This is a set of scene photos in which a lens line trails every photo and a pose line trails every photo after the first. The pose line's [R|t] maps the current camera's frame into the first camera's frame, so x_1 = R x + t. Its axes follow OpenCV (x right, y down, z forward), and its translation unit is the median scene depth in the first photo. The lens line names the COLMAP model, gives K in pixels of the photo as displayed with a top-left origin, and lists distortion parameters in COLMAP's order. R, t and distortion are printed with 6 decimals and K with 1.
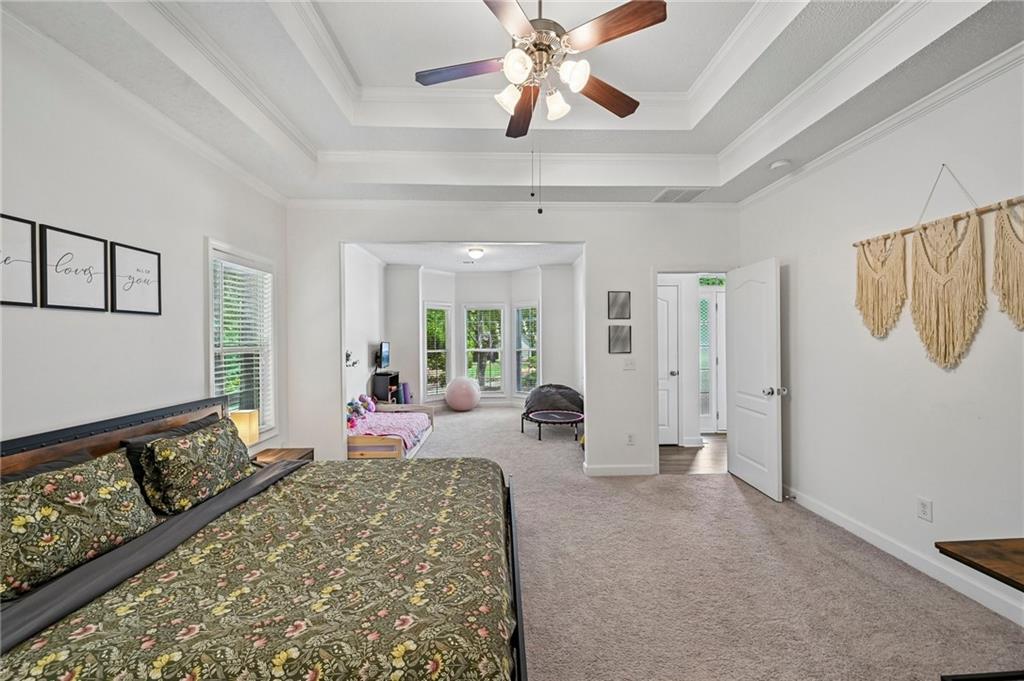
lens RADIAL K [[402.1, 0, 512.2], [0, 402.1, 343.1], [0, 0, 1]] dist [-0.003108, 0.000844]
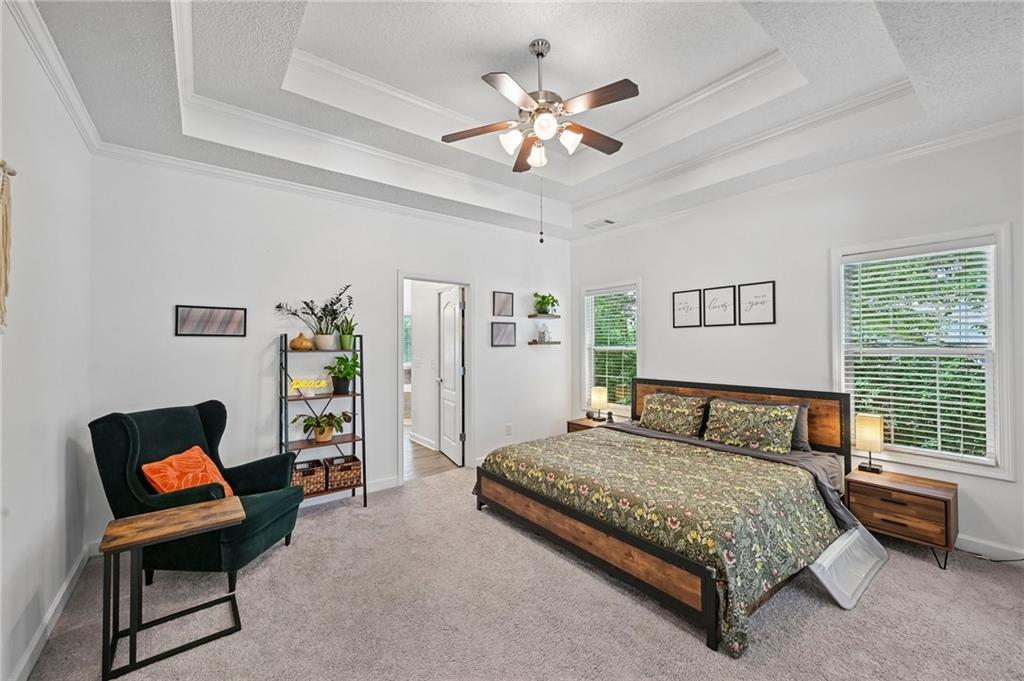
lens RADIAL K [[402.1, 0, 507.8], [0, 402.1, 338.8], [0, 0, 1]] dist [-0.003108, 0.000844]
pose [[-0.818385, -0.017976, -0.574389, 0.838912], [-0.010790, 0.999815, -0.015916, 0.023291], [0.574569, -0.006828, -0.818428, 1.772917]]
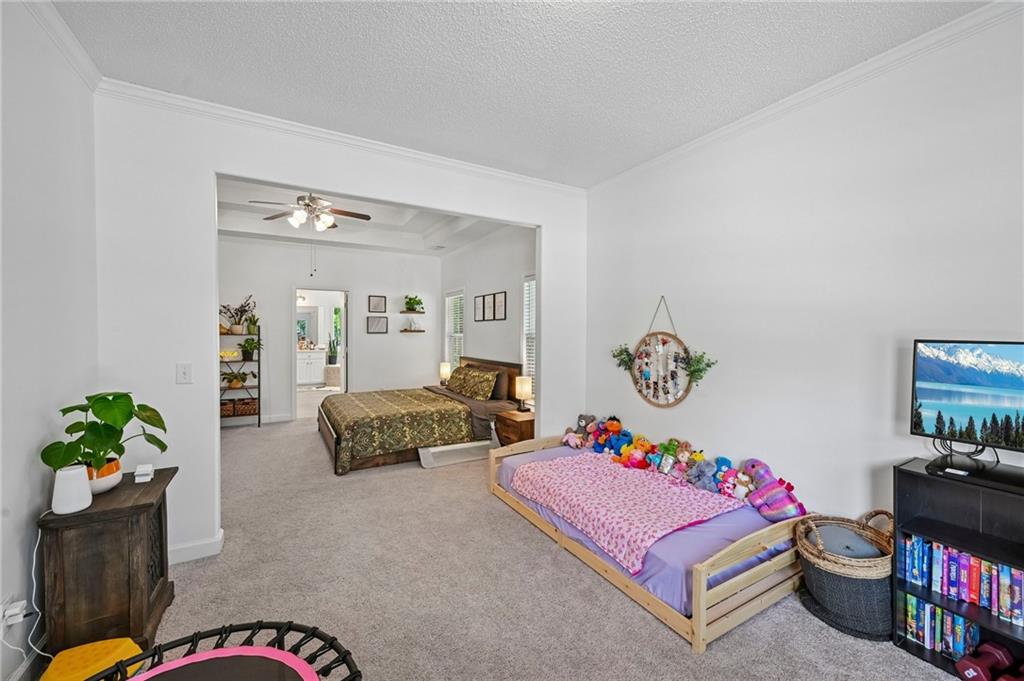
lens RADIAL K [[402.1, 0, 510.0], [0, 402.1, 339.2], [0, 0, 1]] dist [-0.003108, 0.000844]
pose [[-0.885667, -0.011346, -0.464182, 0.154594], [-0.020528, 0.999681, 0.014734, 0.008310], [0.463867, 0.022578, -0.885617, 3.252920]]
